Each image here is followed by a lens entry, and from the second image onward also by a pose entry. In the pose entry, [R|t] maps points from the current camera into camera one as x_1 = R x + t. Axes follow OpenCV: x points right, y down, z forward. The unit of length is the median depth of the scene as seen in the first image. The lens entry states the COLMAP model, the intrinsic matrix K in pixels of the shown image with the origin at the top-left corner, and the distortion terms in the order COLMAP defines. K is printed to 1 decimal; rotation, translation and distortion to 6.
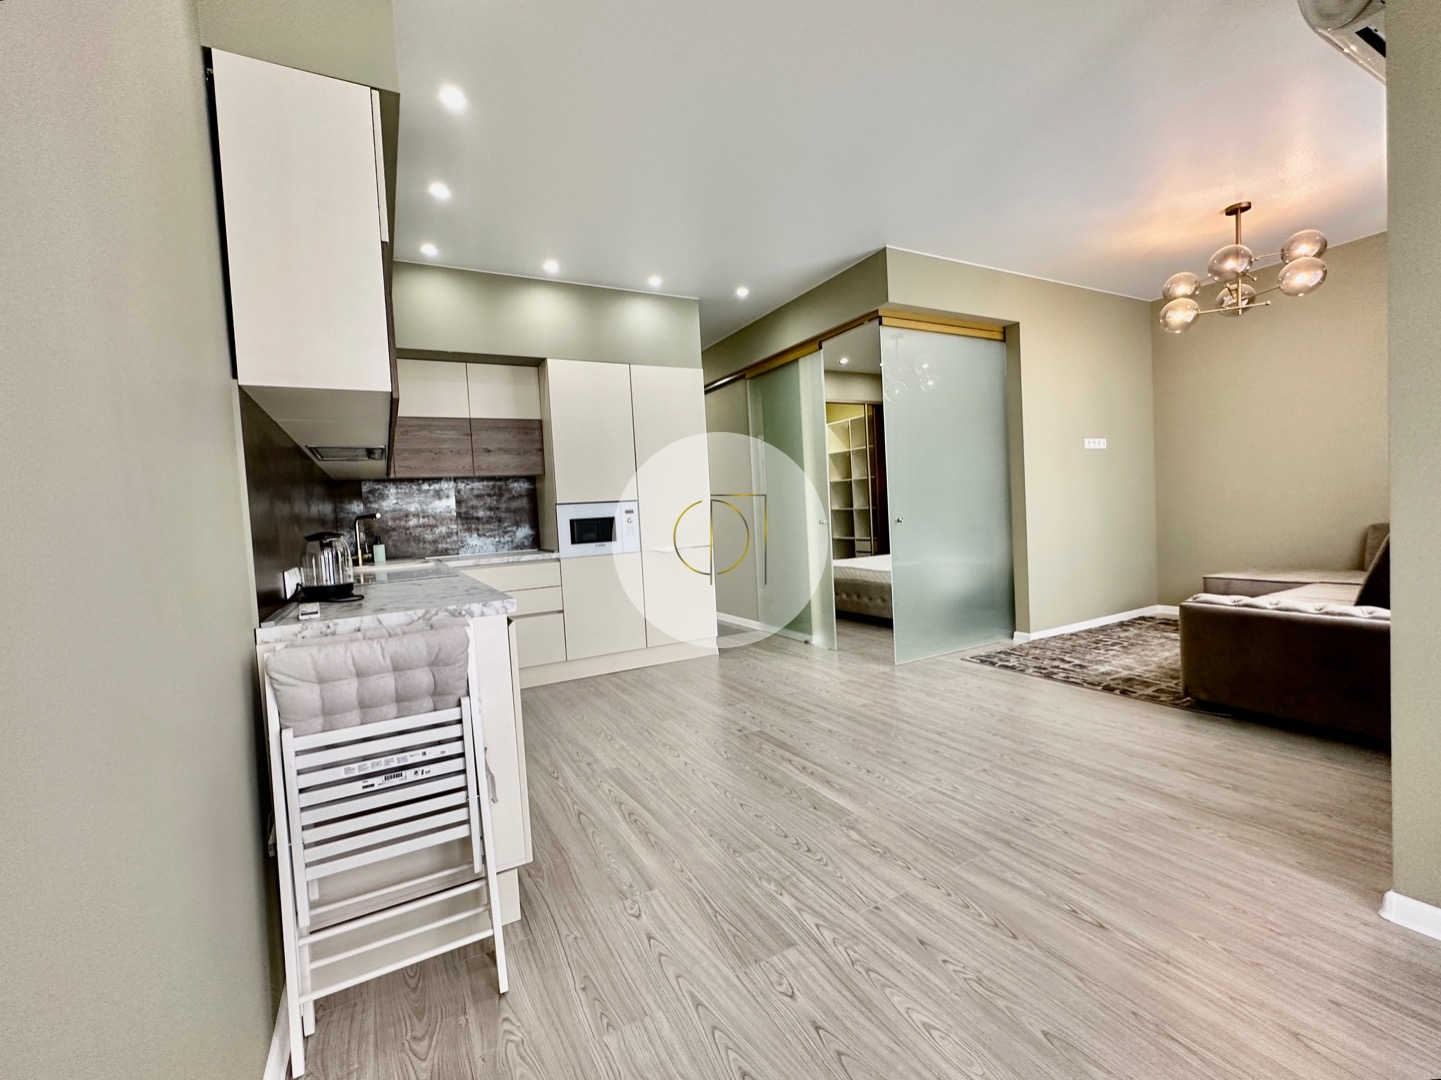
lens RADIAL K [[617.7, 0, 720.5], [0, 617.7, 540.0], [0, 0, 1]] dist [0.000564, 0.000123]
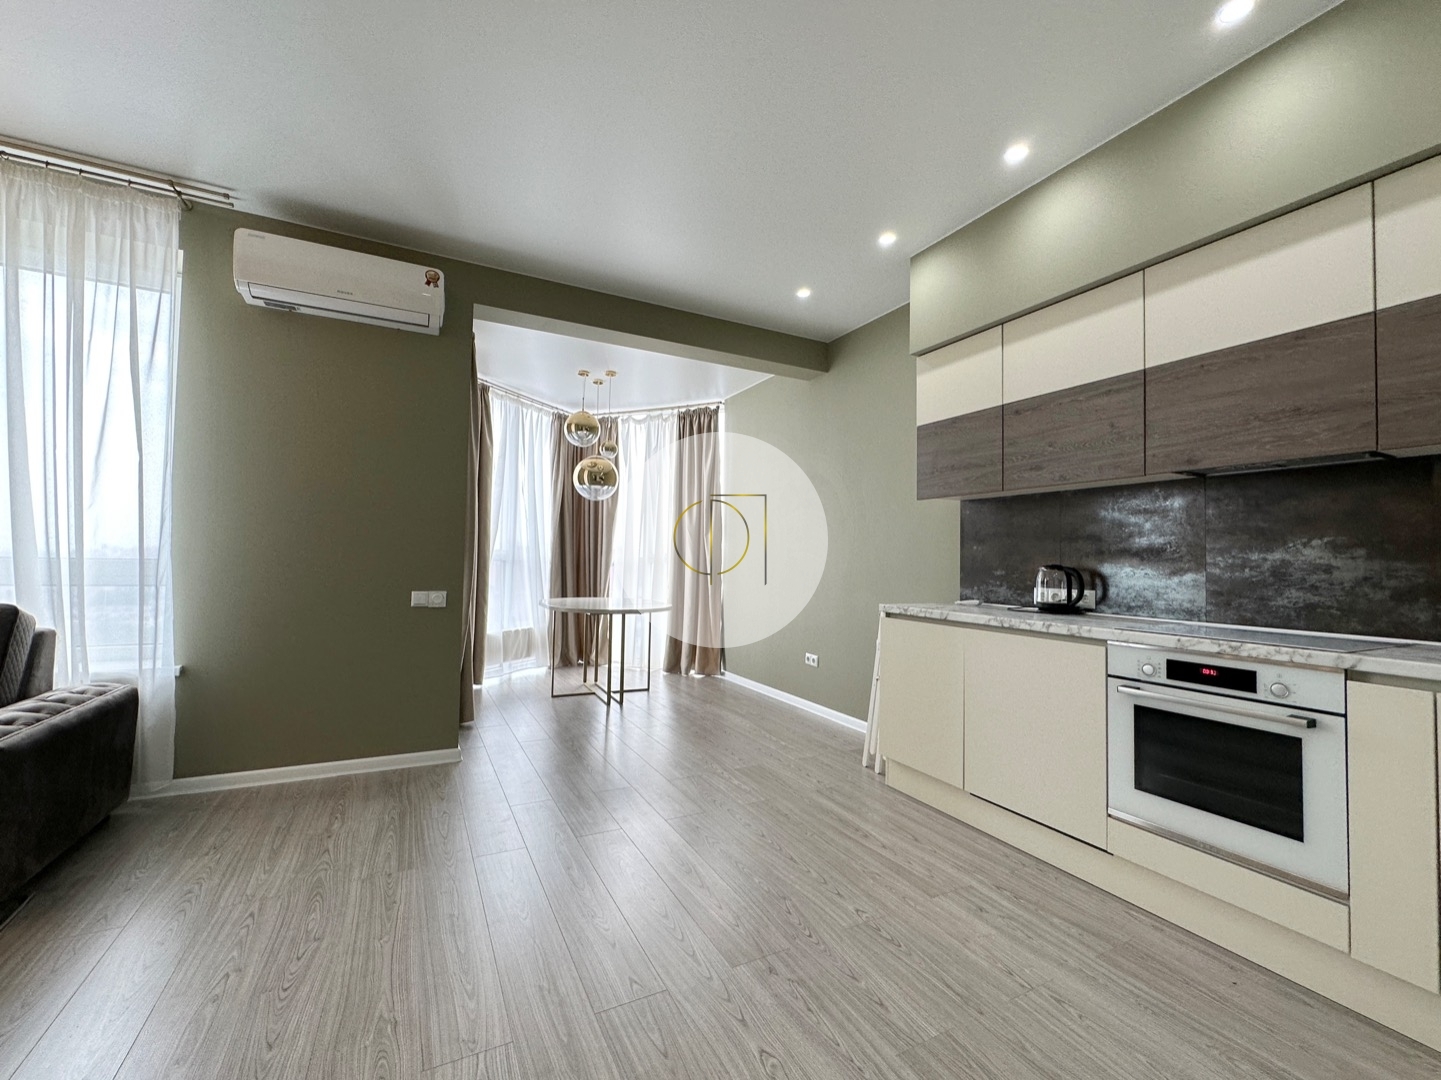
lens RADIAL K [[602.2, 0, 720.5], [0, 602.2, 540.0], [0, 0, 1]] dist [-0.001658, 0.000197]
pose [[-0.999090, 0.037595, 0.020143, 0.060330], [0.037773, 0.999250, 0.008507, -0.083227], [-0.019808, 0.009260, -0.999761, 1.803125]]
